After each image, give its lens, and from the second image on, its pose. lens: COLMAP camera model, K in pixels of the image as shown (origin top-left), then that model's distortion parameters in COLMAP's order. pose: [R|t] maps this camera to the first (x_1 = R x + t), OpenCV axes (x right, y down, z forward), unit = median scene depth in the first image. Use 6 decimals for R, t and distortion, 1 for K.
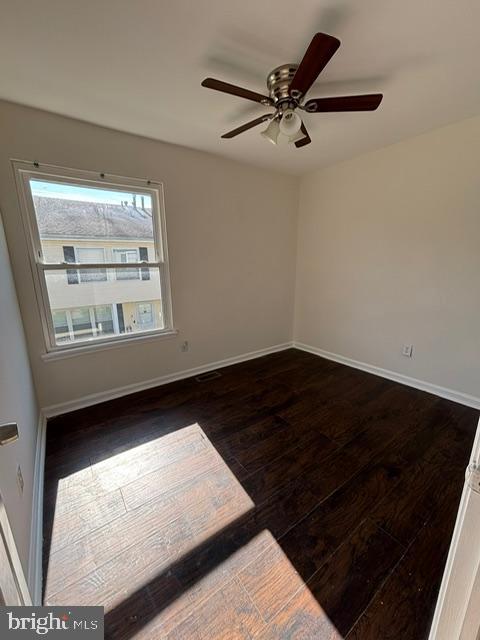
lens RADIAL K [[258.0, 0, 240.0], [0, 258.0, 320.0], [0, 0, 1]] dist [-0.000110, -0.000126]
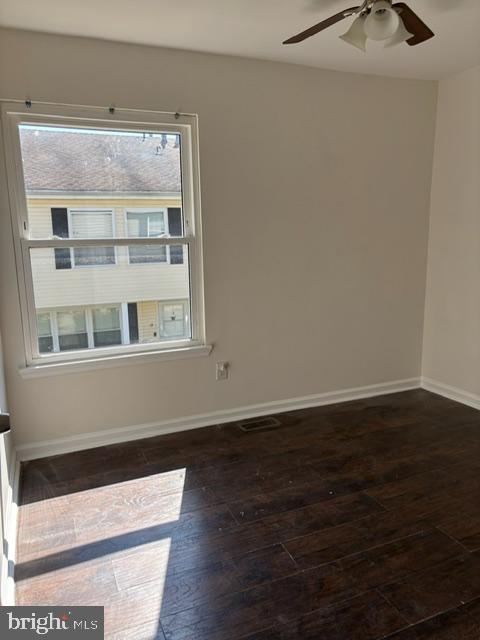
lens RADIAL K [[484.6, 0, 240.0], [0, 484.6, 320.0], [0, 0, 1]] dist [0.027828, -0.006634]
pose [[0.975414, 0.031150, -0.218169, 0.075254], [-0.039654, 0.998610, -0.034712, 0.019294], [0.216784, 0.042510, 0.975293, -0.127470]]
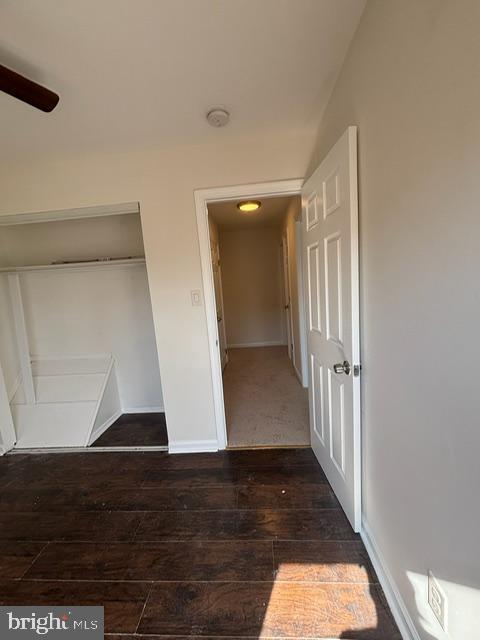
lens RADIAL K [[258.0, 0, 240.0], [0, 258.0, 320.0], [0, 0, 1]] dist [-0.000110, -0.000126]
pose [[-0.765372, -0.026203, 0.643054, -0.354349], [0.224301, 0.925665, 0.304685, -0.165797], [-0.603237, 0.377435, -0.702601, 0.613618]]
